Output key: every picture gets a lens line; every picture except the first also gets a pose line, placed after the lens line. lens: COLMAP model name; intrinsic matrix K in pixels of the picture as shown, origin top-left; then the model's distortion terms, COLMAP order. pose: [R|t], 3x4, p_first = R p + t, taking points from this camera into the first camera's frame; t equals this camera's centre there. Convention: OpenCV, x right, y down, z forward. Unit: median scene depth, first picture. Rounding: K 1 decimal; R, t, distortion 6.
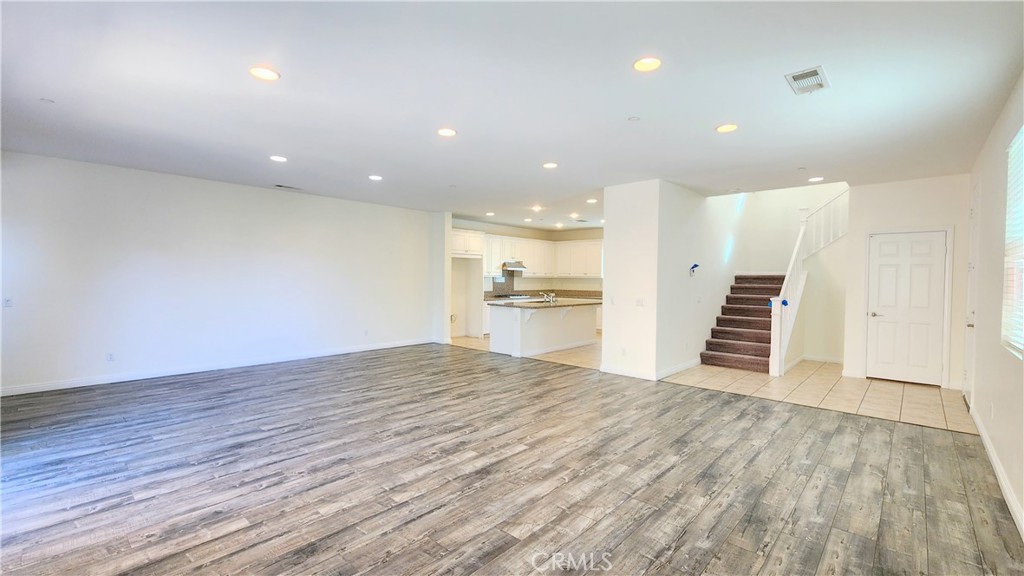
lens RADIAL K [[434.2, 0, 512.0], [0, 434.2, 288.0], [0, 0, 1]] dist [0.000775, -0.000425]
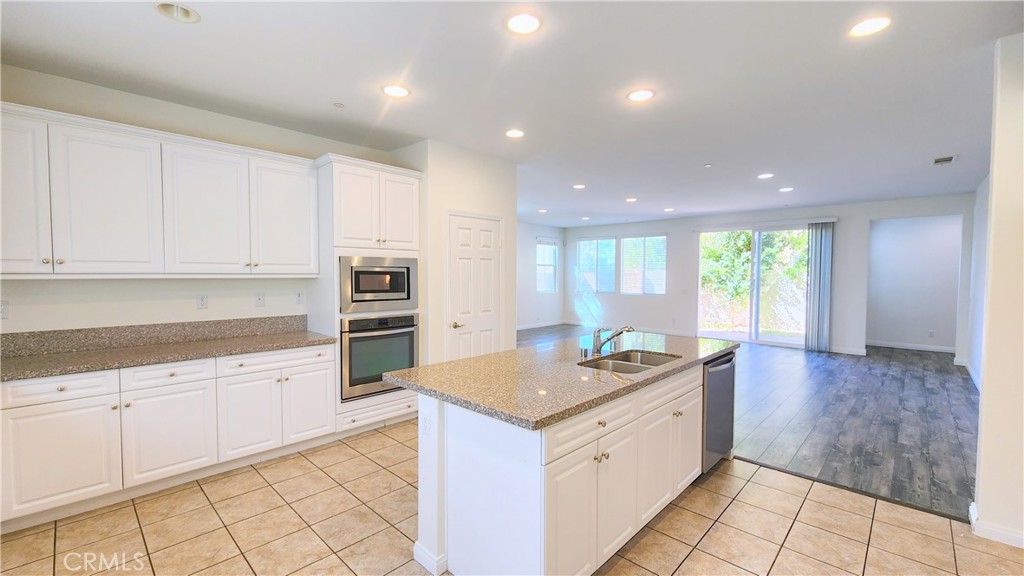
lens RADIAL K [[425.2, 0, 513.6], [0, 425.2, 288.6], [0, 0, 1]] dist [0.003493, 0.000036]
pose [[-0.999820, -0.015518, 0.010959, 0.332118], [-0.014824, 0.998038, 0.060829, -0.082902], [-0.011881, 0.060656, -0.998088, 2.869167]]
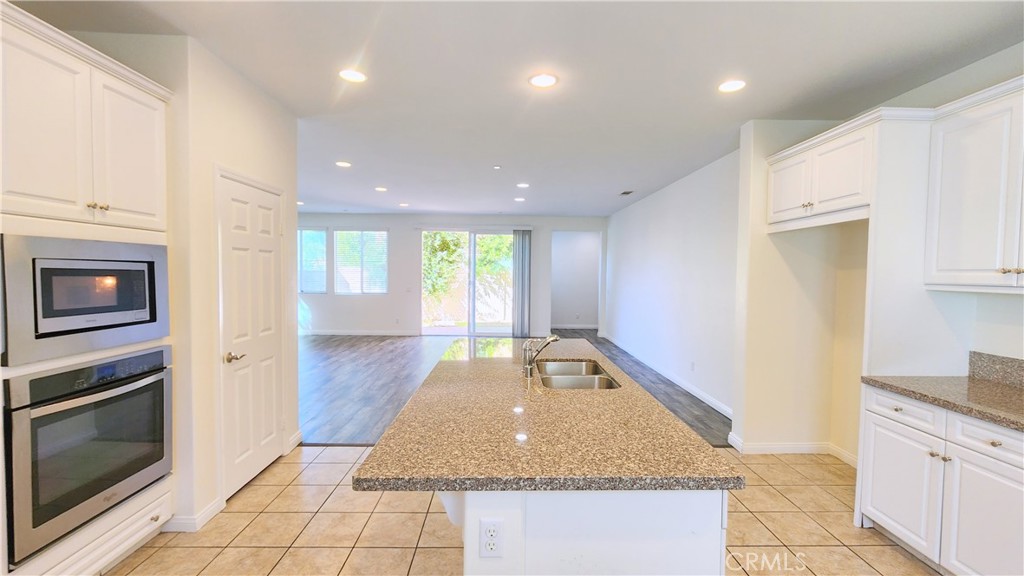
lens RADIAL K [[434.2, 0, 512.0], [0, 434.2, 288.0], [0, 0, 1]] dist [0.000775, -0.000425]
pose [[-0.721067, 0.006449, -0.692836, 0.646398], [-0.035598, 0.998291, 0.046341, -0.076805], [0.691951, 0.058078, -0.719605, 2.579236]]
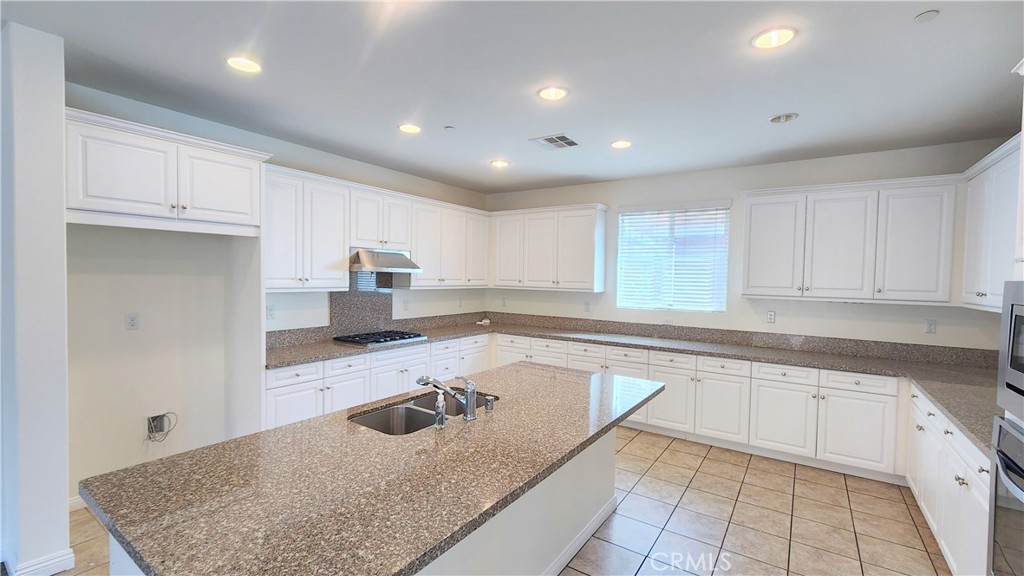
lens RADIAL K [[433.1, 0, 515.6], [0, 433.1, 292.6], [0, 0, 1]] dist [-0.018440, -0.000007]
pose [[0.988384, 0.002433, 0.151957, 0.172330], [-0.004677, 0.999885, 0.014411, -0.081511], [-0.151905, -0.014954, 0.988282, 1.645413]]
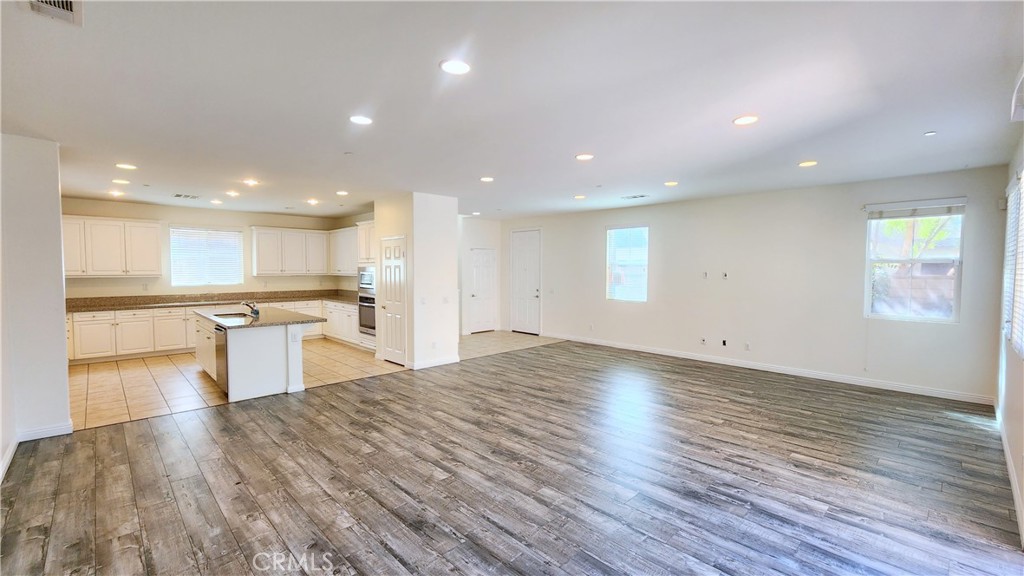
lens RADIAL K [[434.2, 0, 512.0], [0, 434.2, 288.0], [0, 0, 1]] dist [0.000775, -0.000425]
pose [[0.060703, -0.053775, 0.996706, -1.296707], [0.022075, 0.998376, 0.052521, -0.084130], [-0.997912, 0.018814, 0.061792, 1.129849]]
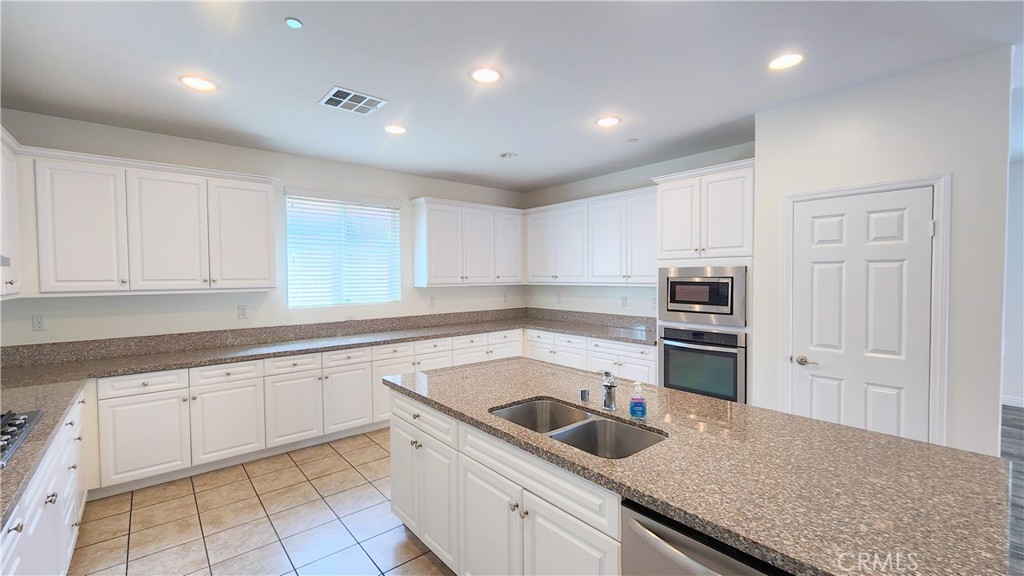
lens RADIAL K [[425.2, 0, 513.6], [0, 425.2, 288.6], [0, 0, 1]] dist [0.003493, 0.000036]
pose [[0.115715, -0.045053, 0.992260, -0.308249], [0.031923, 0.998623, 0.041619, -0.095104], [-0.992769, 0.026860, 0.116994, 2.199061]]
